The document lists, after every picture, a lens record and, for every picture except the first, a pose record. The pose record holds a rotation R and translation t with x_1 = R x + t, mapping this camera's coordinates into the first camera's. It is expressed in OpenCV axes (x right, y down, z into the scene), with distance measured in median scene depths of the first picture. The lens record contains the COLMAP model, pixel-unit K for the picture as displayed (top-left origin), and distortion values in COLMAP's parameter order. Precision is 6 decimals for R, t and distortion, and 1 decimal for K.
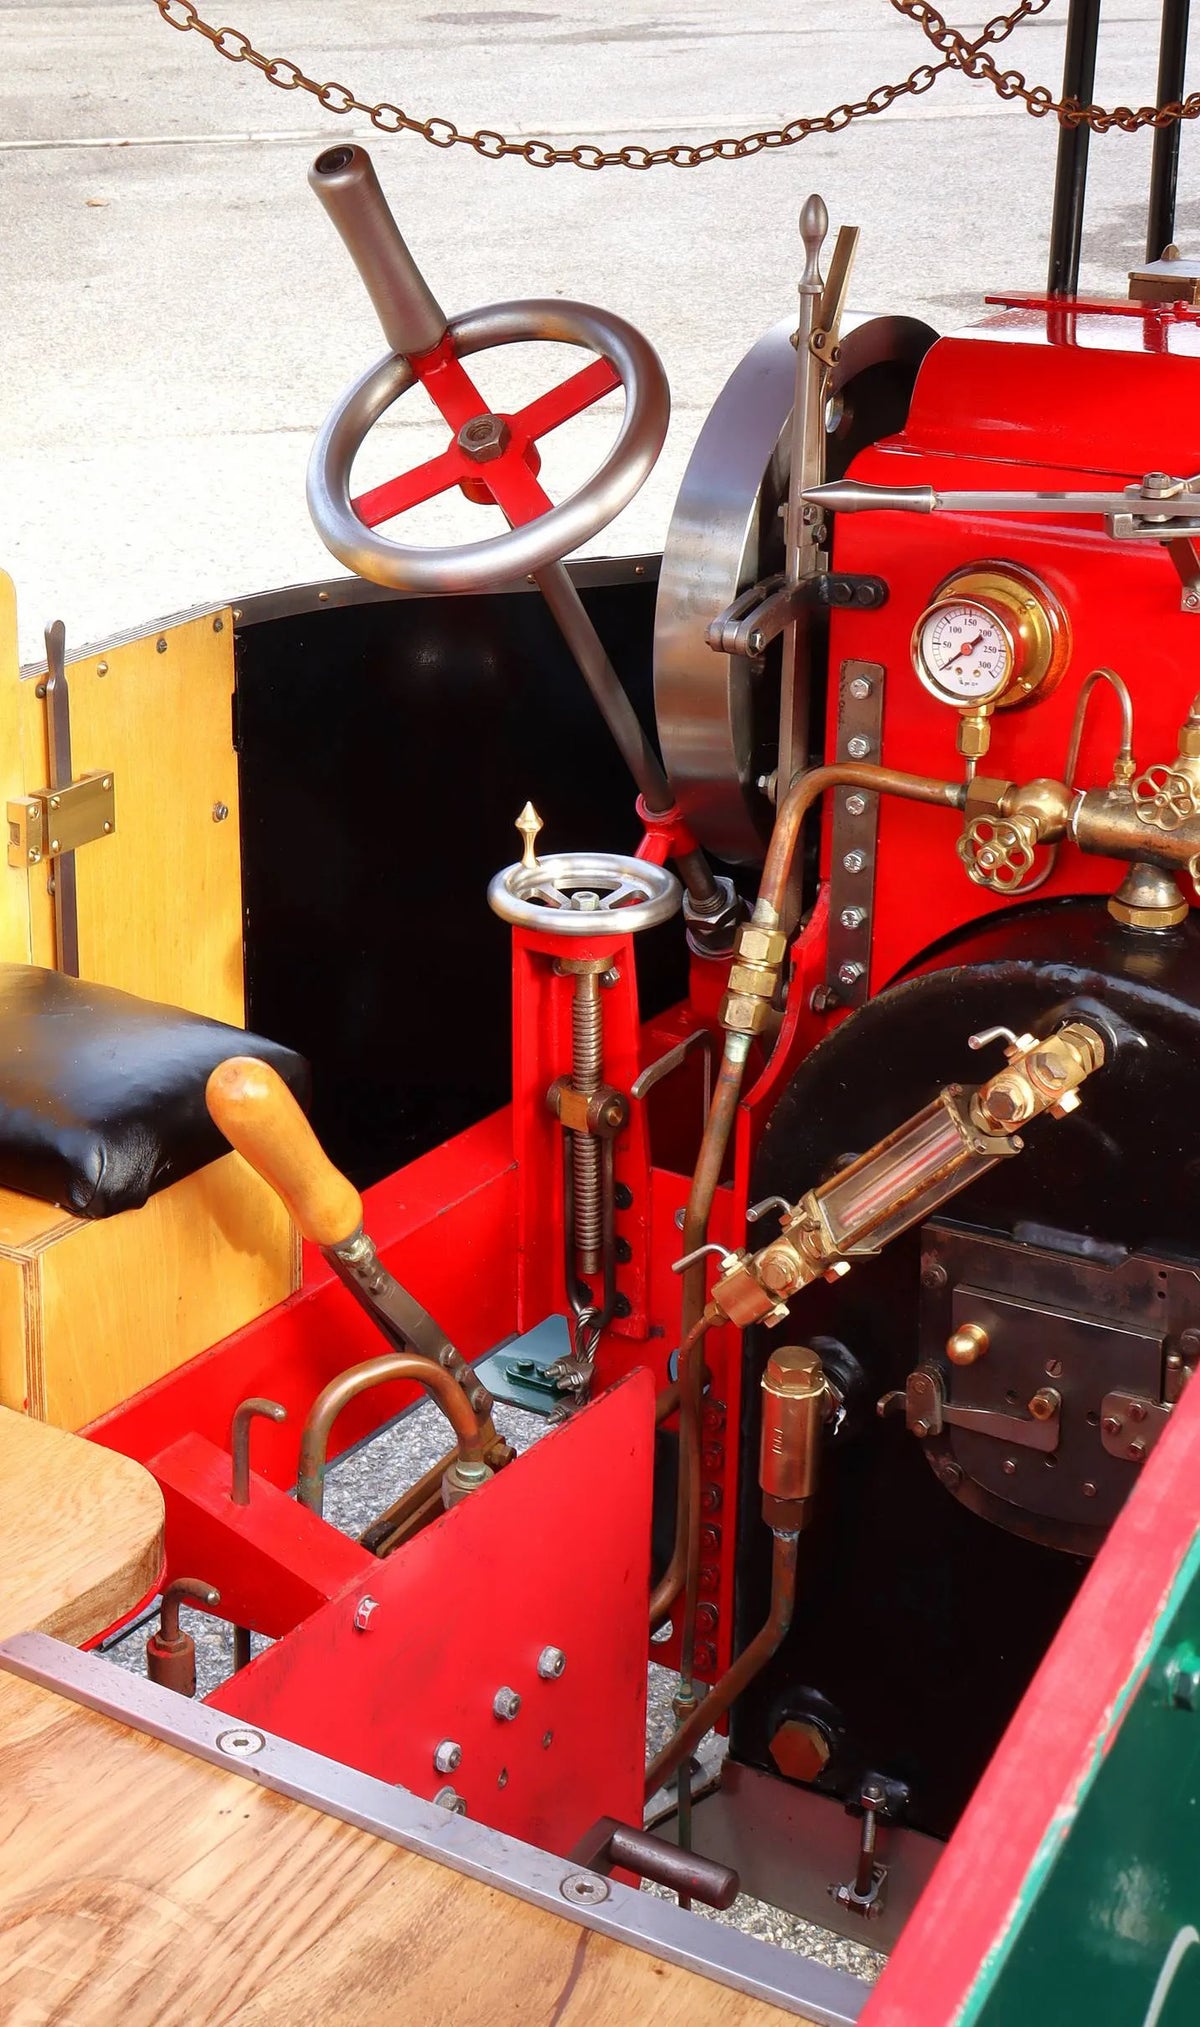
lens RADIAL K [[2826.5, 0, 599.5], [0, 2826.5, 940.0], [0, 0, 1]] dist [0.026497, 0.033368]
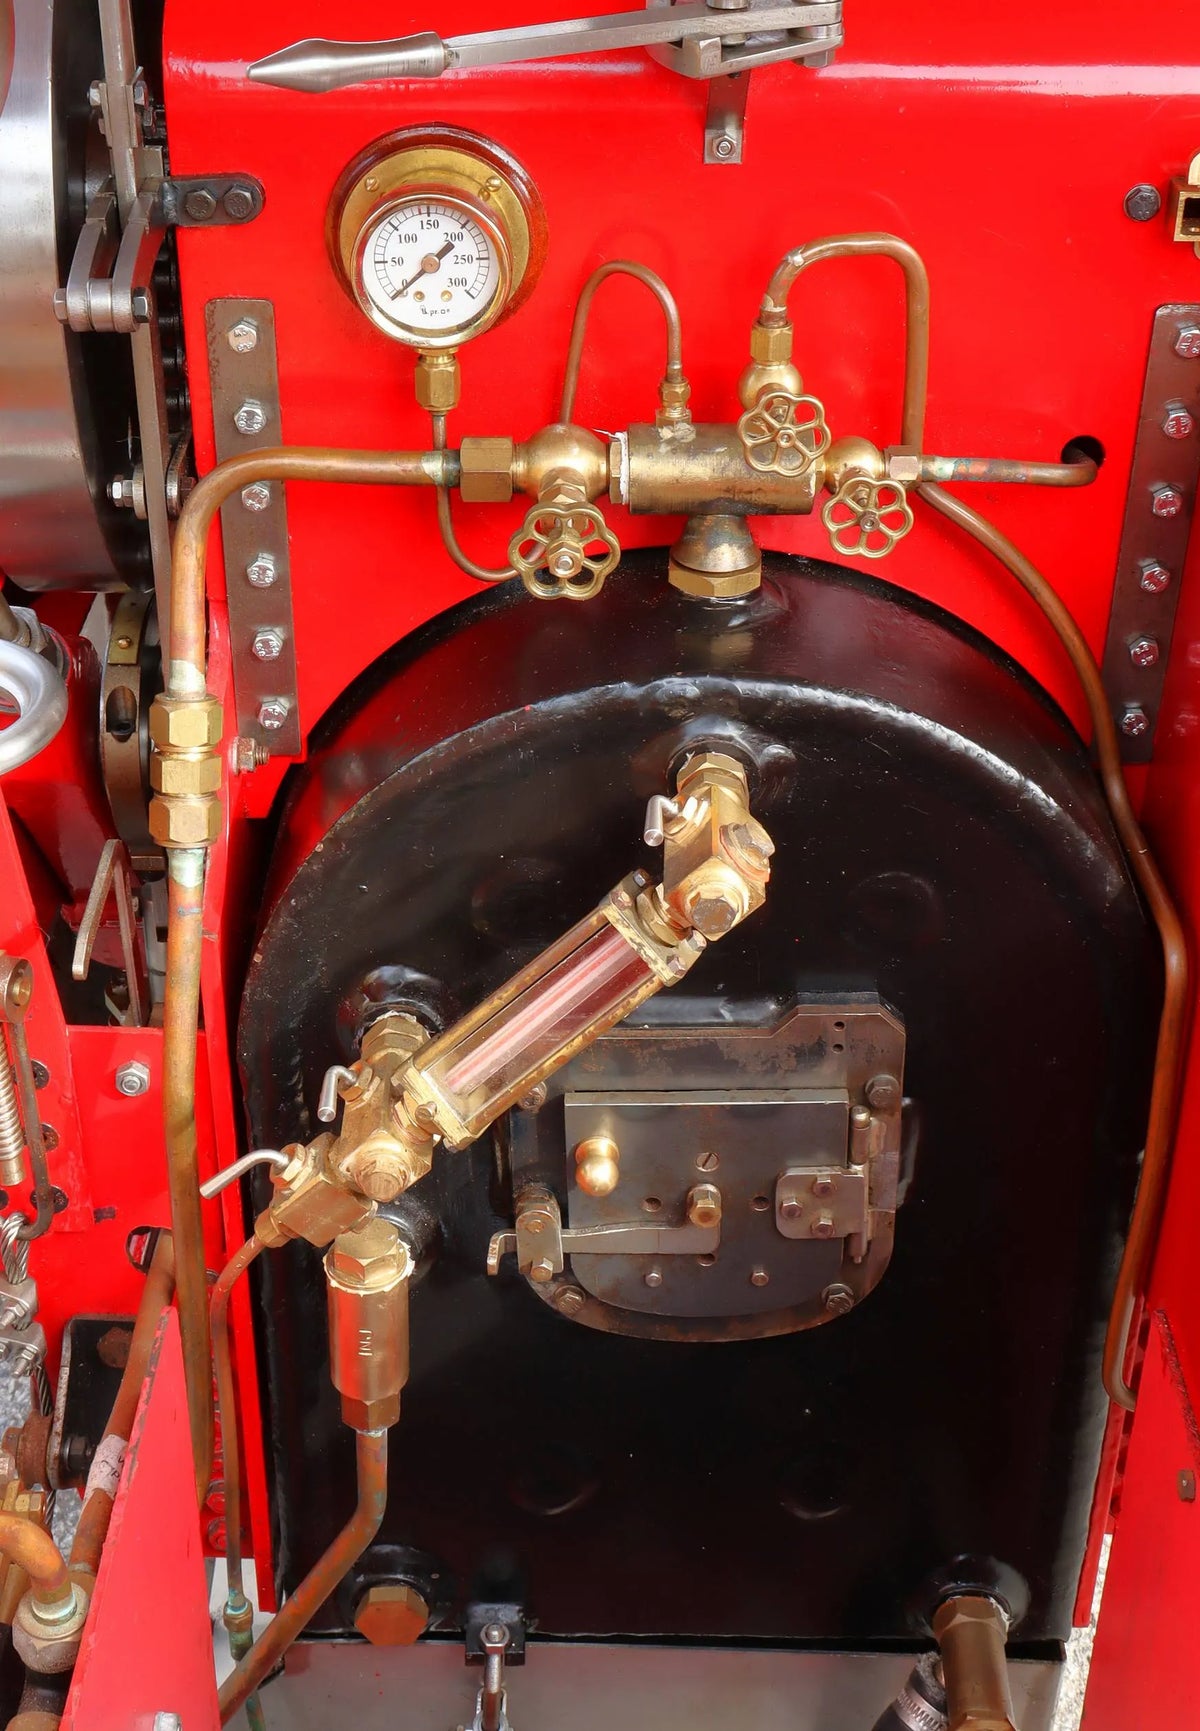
lens RADIAL K [[2332.4, 0, 608.1], [0, 2332.4, 831.7], [0, 0, 1]] dist [-0.006851, 0.016713]
pose [[0.863930, -0.274888, 0.421973, -0.112937], [0.185555, 0.952693, 0.240720, -0.098471], [-0.468182, -0.129665, 0.874067, 0.451146]]
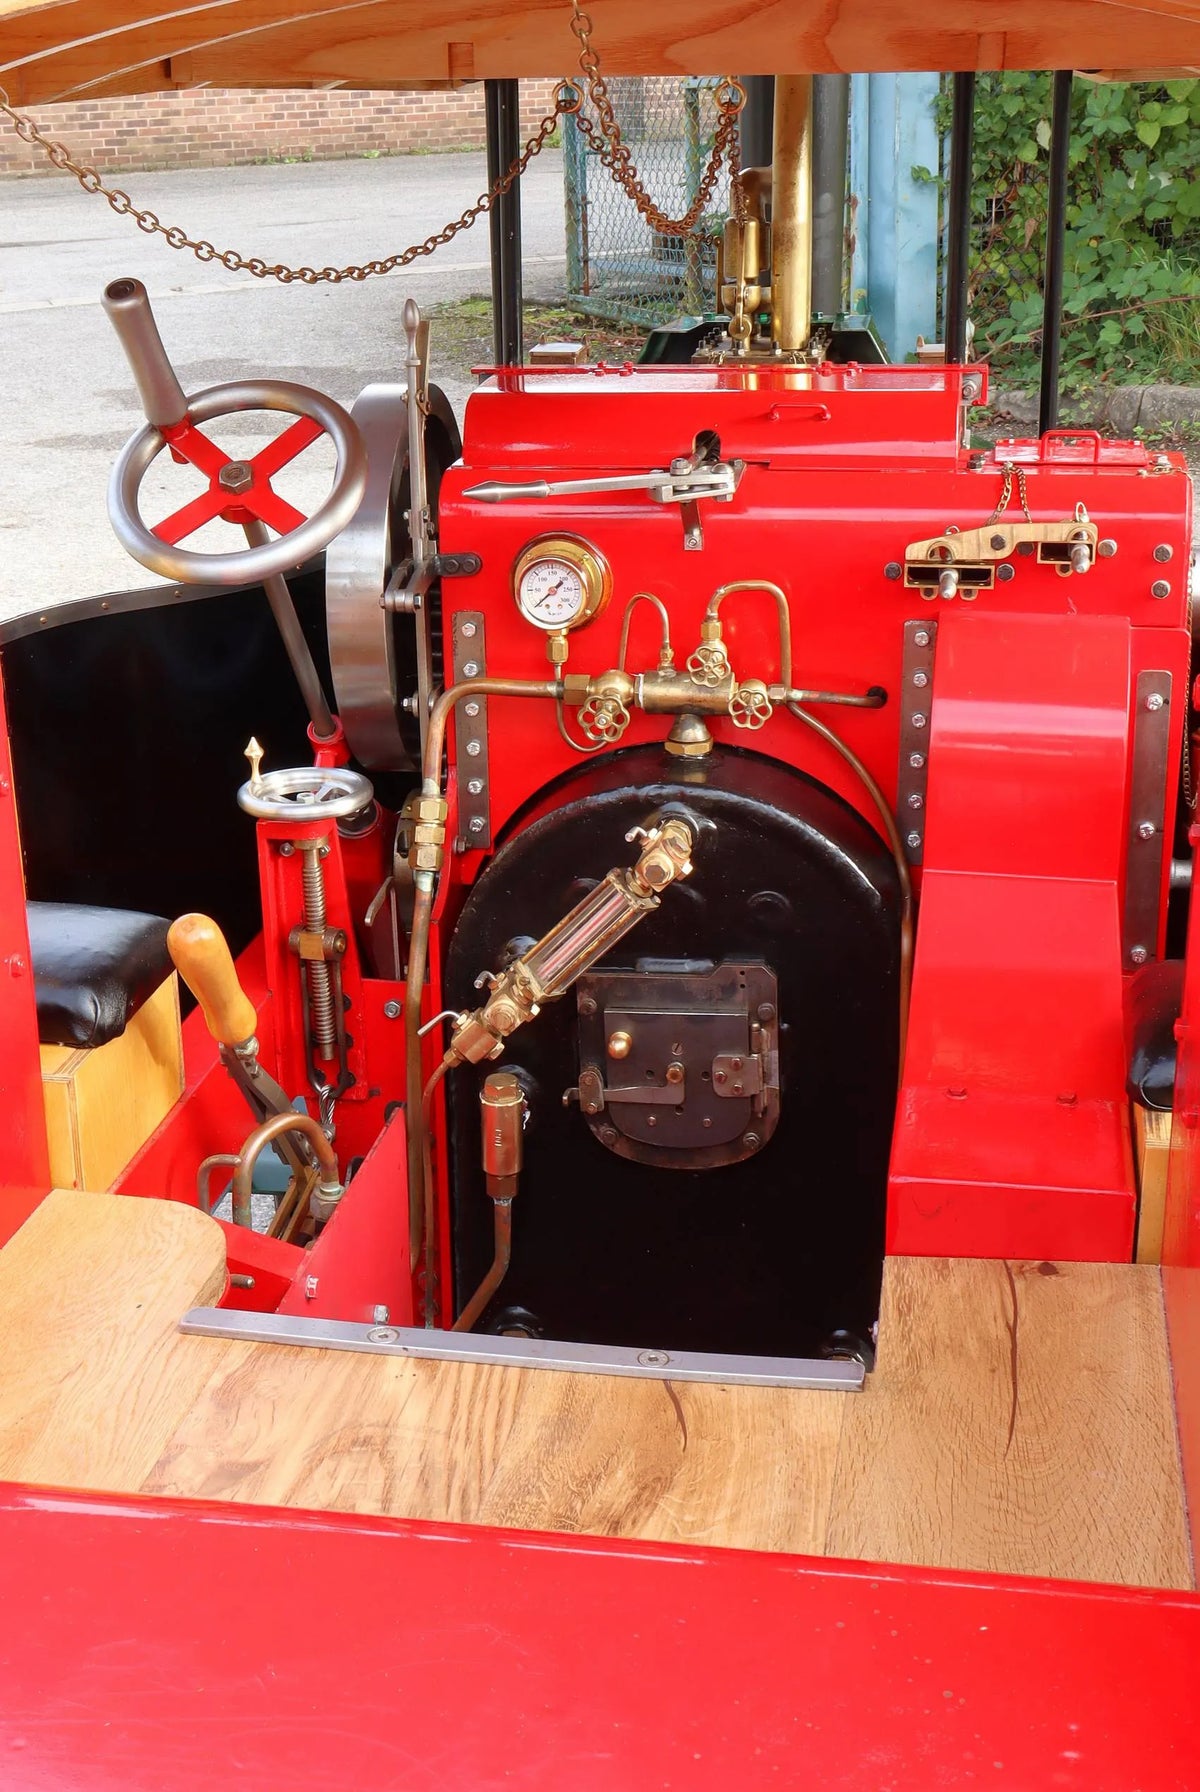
lens RADIAL K [[2052.5, 0, 600.0], [0, 2052.5, 896.0], [0, 0, 1]] dist [-0.009017, 0.004346]
pose [[0.927241, -0.158576, 0.339231, -0.242004], [0.157909, 0.987005, 0.029758, 0.029311], [-0.339541, 0.025975, 0.940232, -0.036643]]
